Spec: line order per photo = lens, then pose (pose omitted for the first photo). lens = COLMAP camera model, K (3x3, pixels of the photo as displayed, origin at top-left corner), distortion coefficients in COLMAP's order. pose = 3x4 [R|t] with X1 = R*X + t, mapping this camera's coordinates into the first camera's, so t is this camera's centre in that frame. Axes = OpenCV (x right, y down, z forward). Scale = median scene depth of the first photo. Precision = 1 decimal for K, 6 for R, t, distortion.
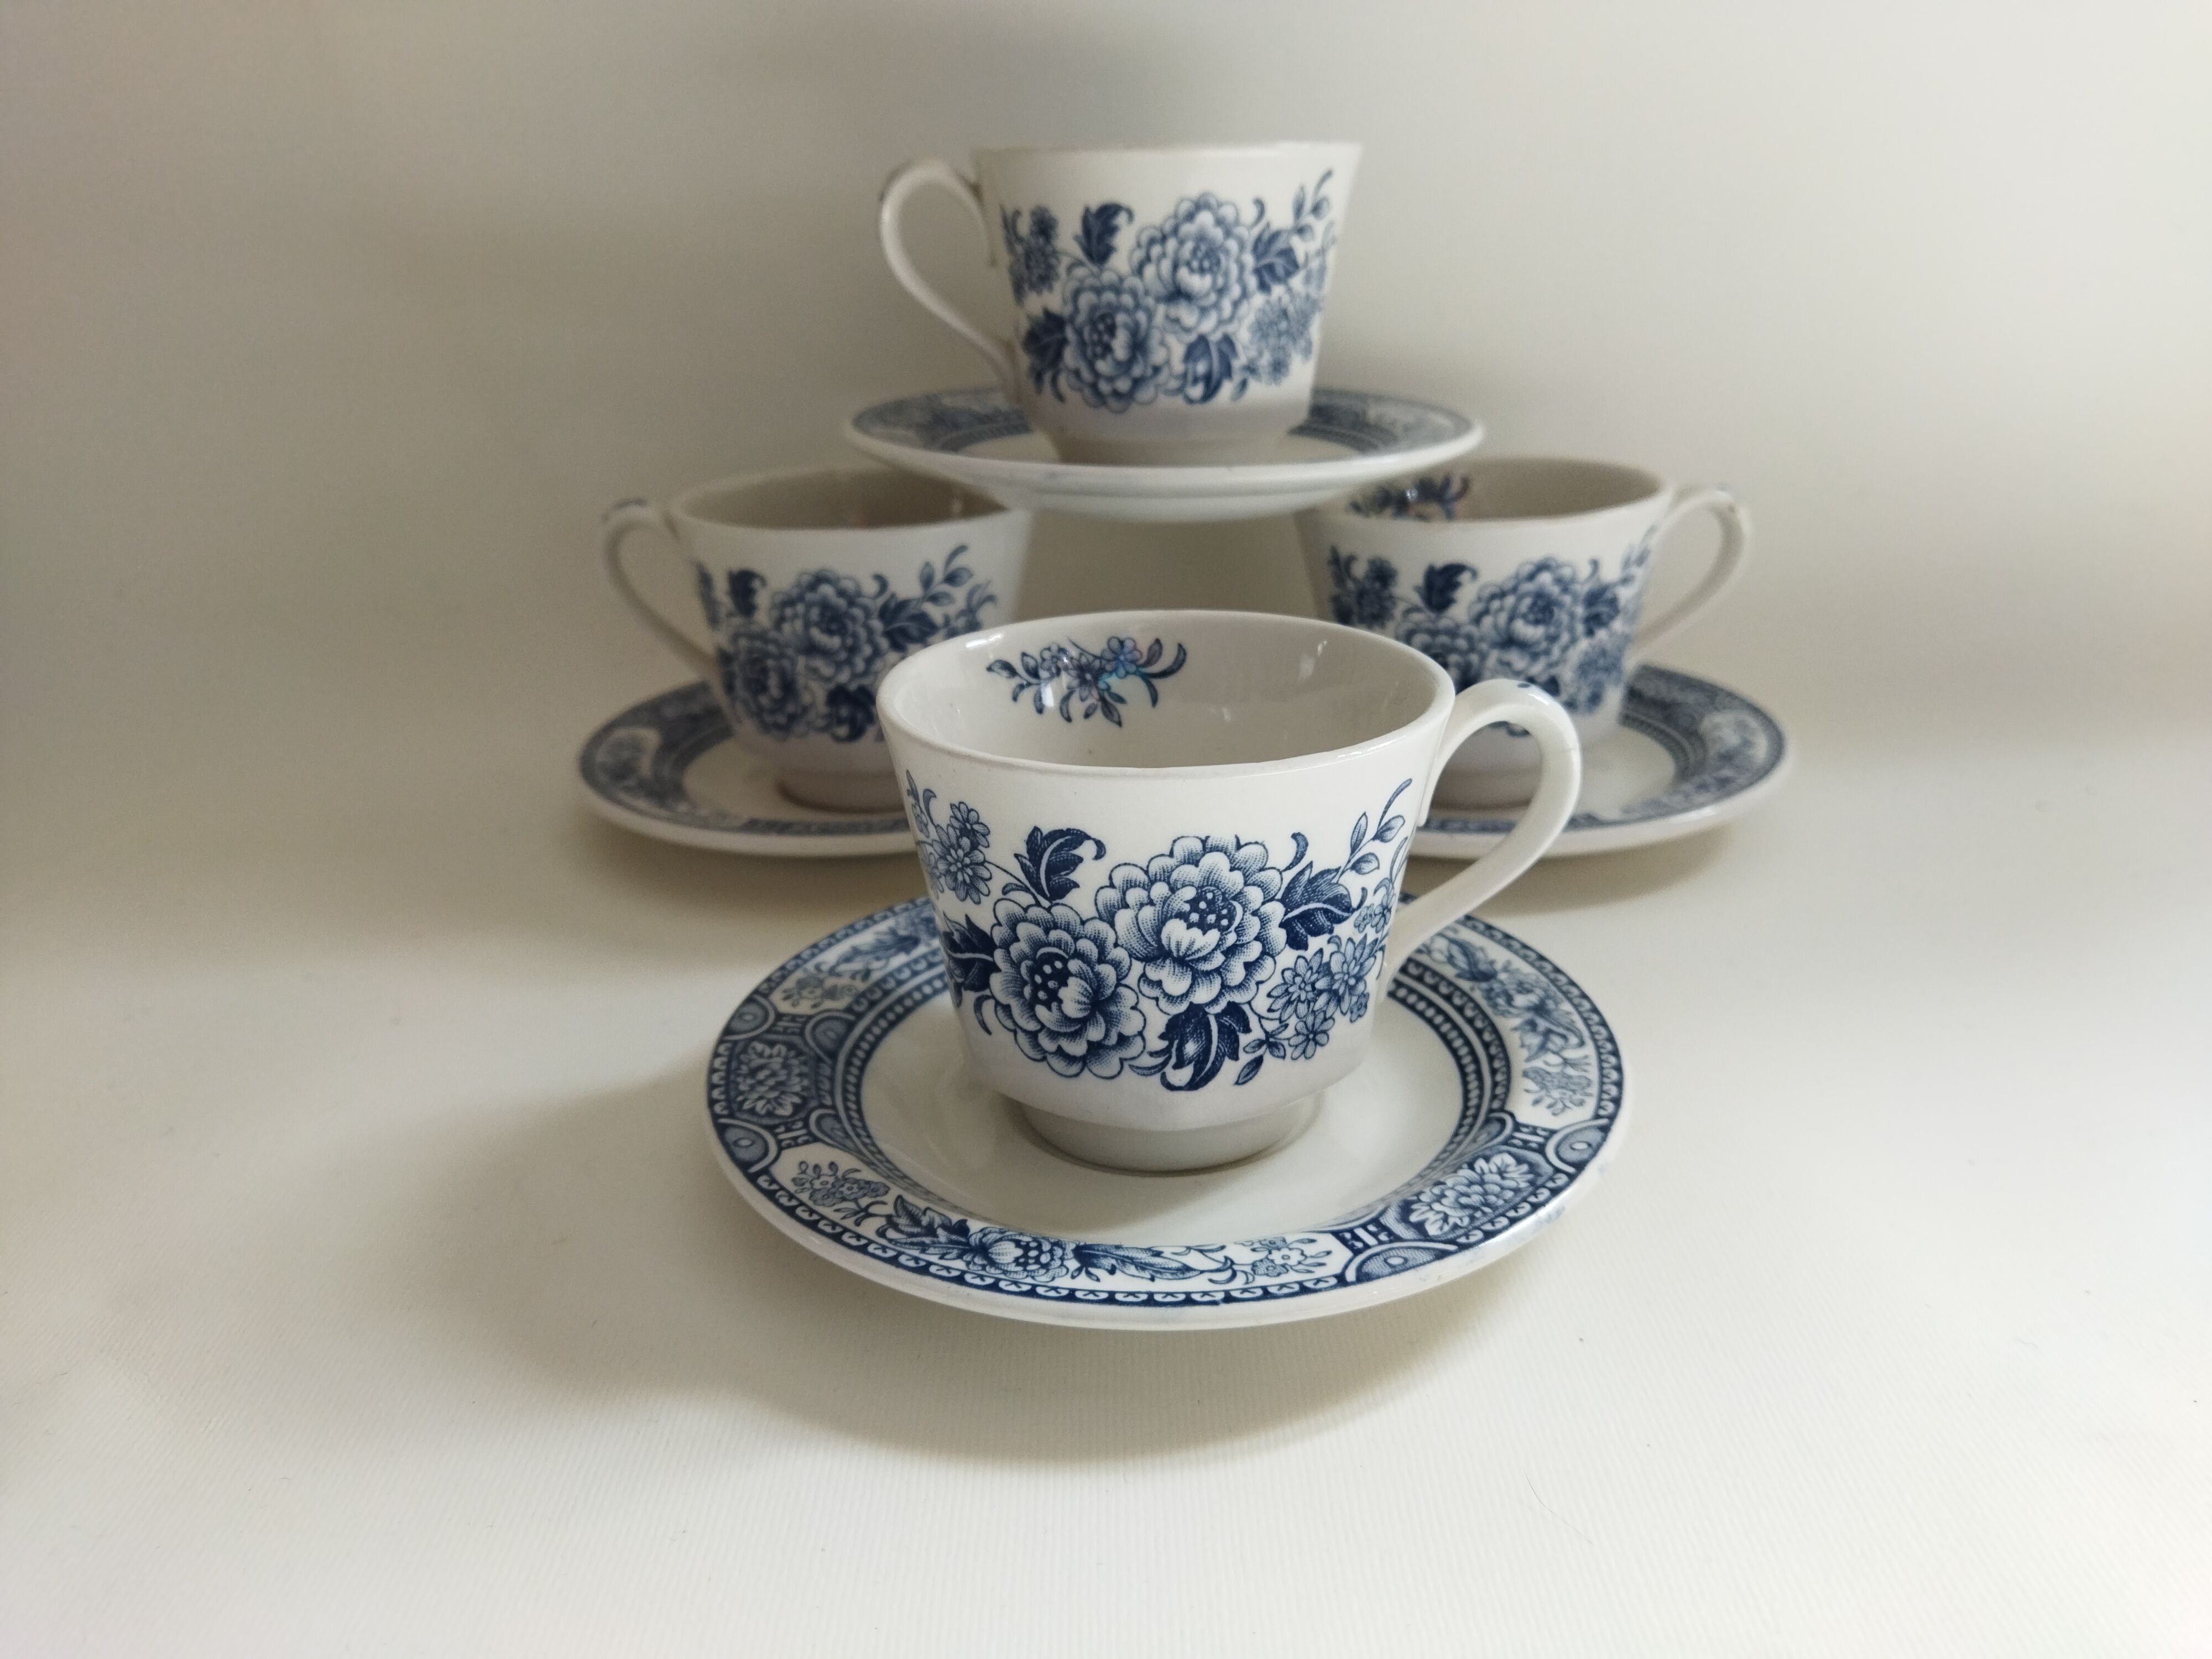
lens RADIAL K [[1797.1, 0, 1075.3], [0, 1797.1, 730.7], [0, 0, 1]] dist [0.061291, -0.049660]
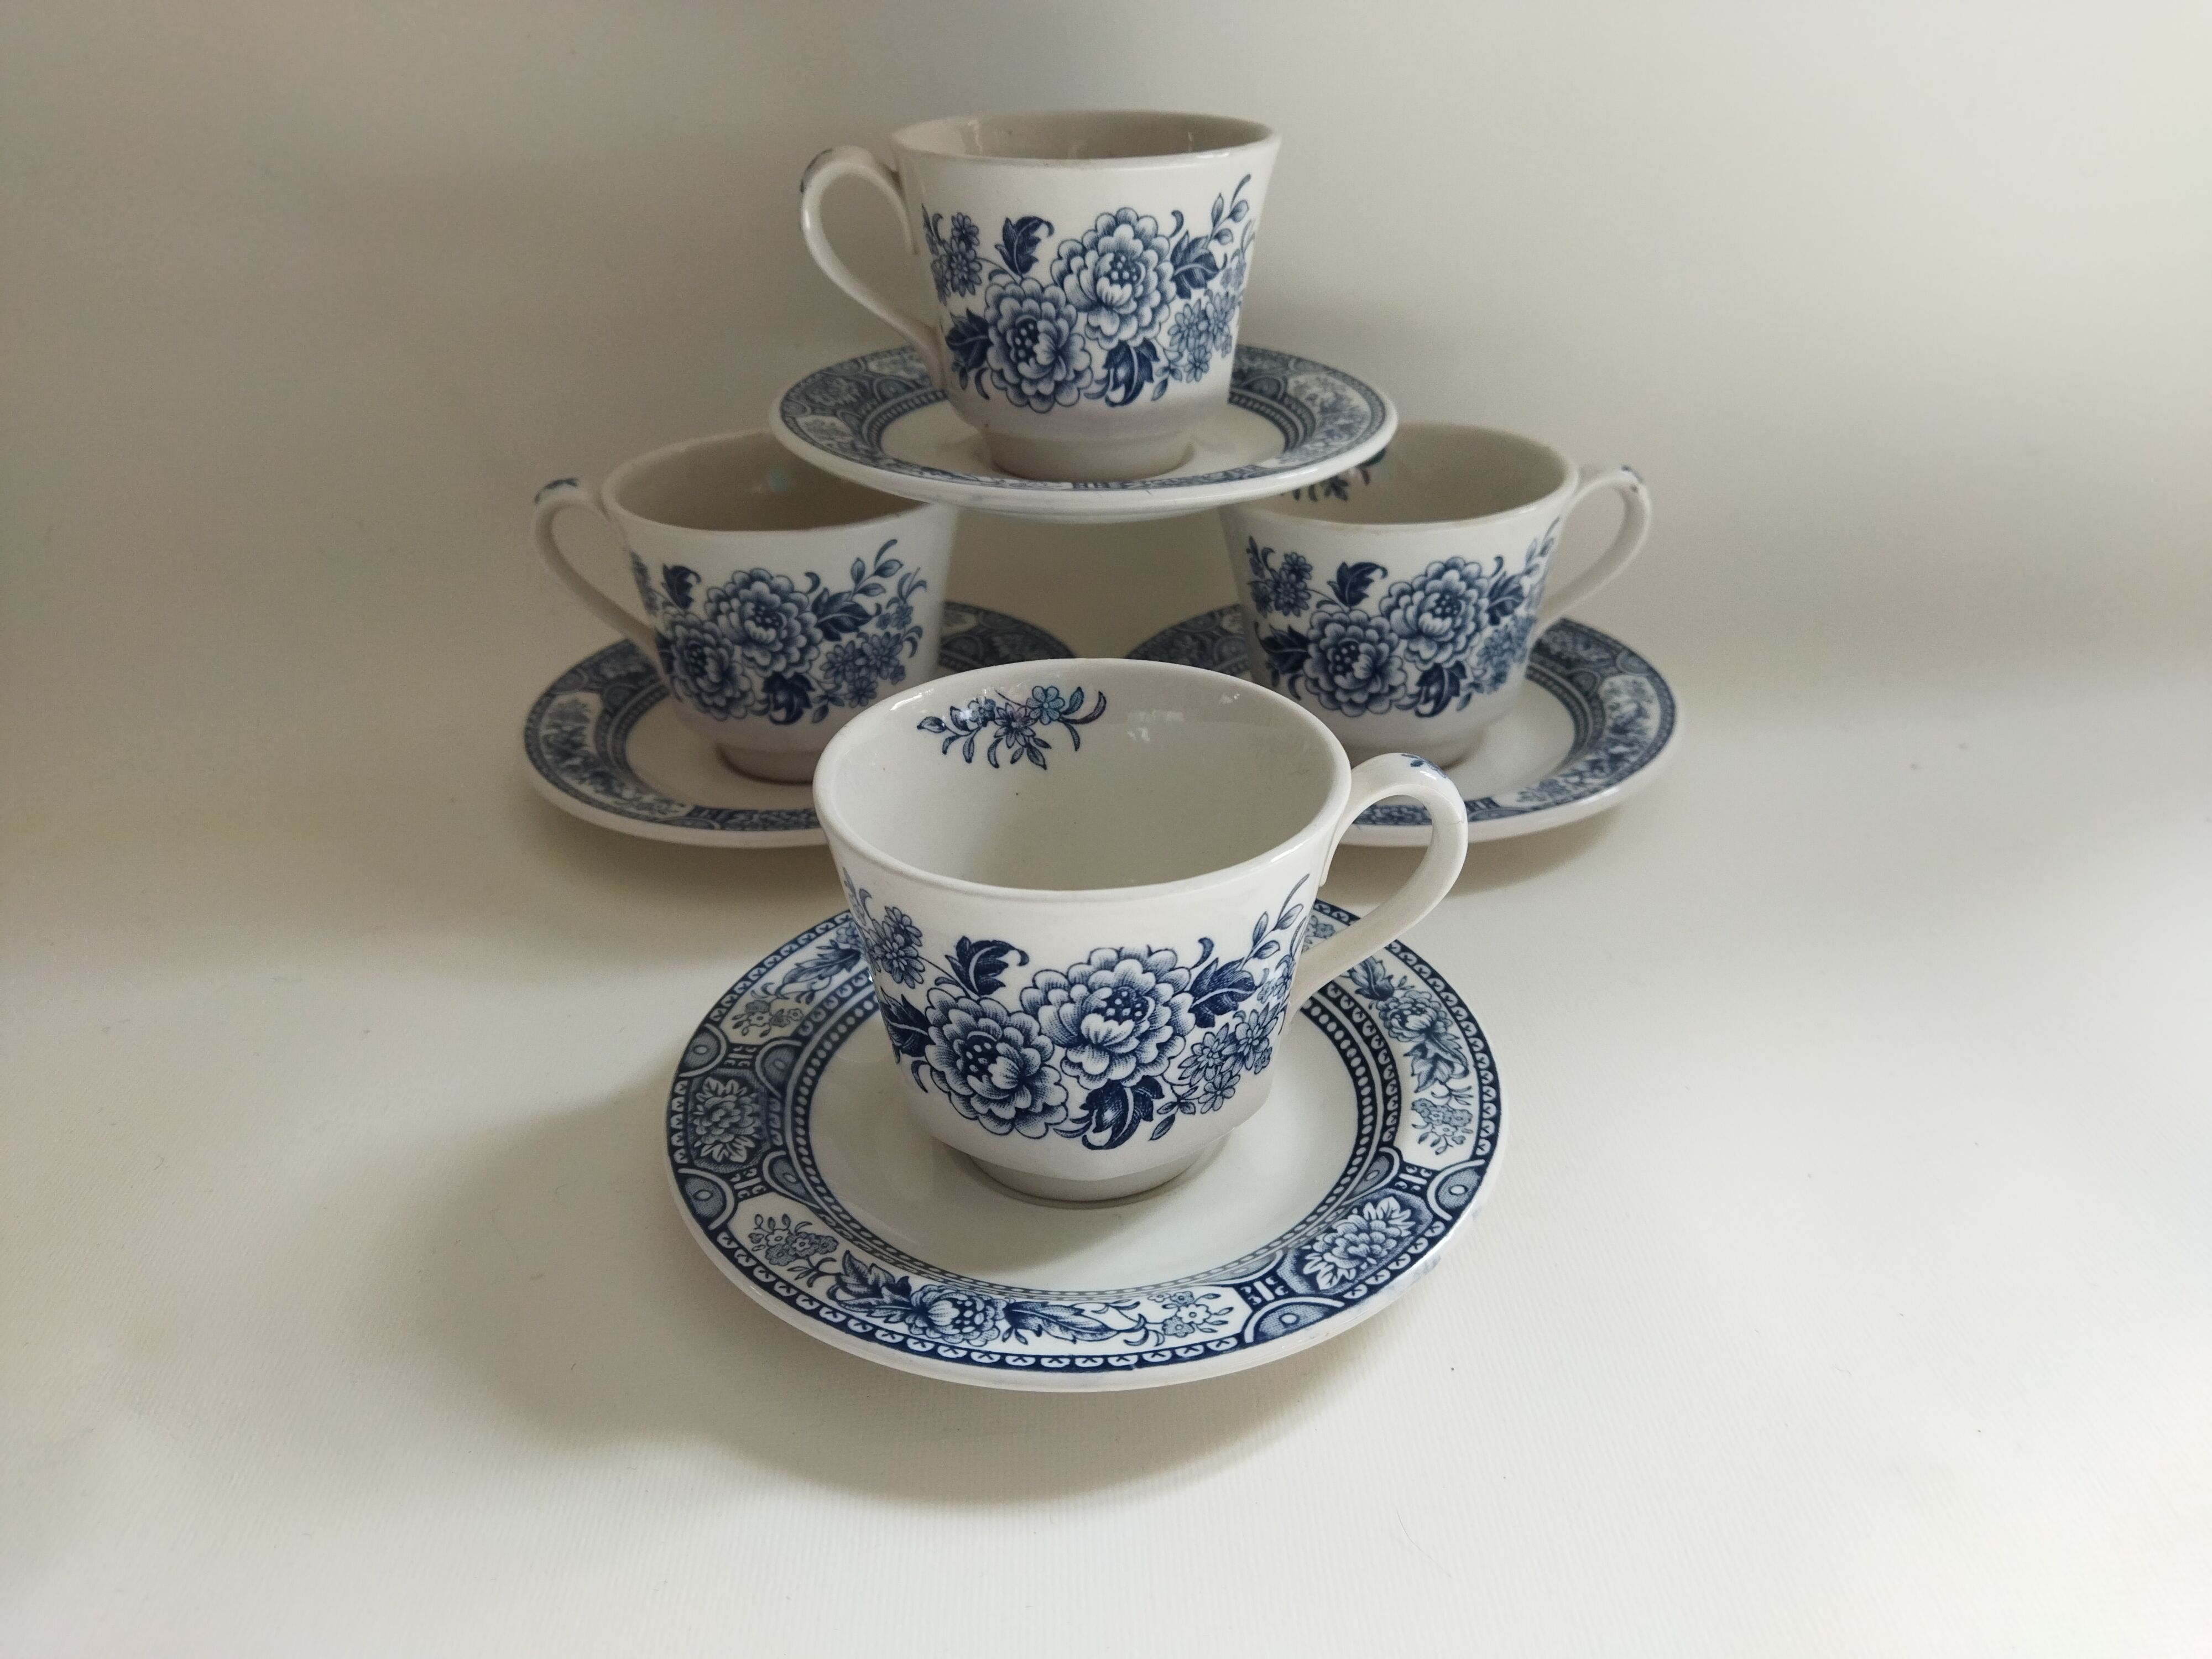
lens RADIAL K [[1797.1, 0, 1070.2], [0, 1797.1, 750.4], [0, 0, 1]] dist [0.061291, -0.049660]
pose [[0.999447, -0.013548, 0.030378, 0.009612], [0.009226, 0.990368, 0.138152, -0.191987], [-0.031957, -0.137796, 0.989945, -0.057834]]
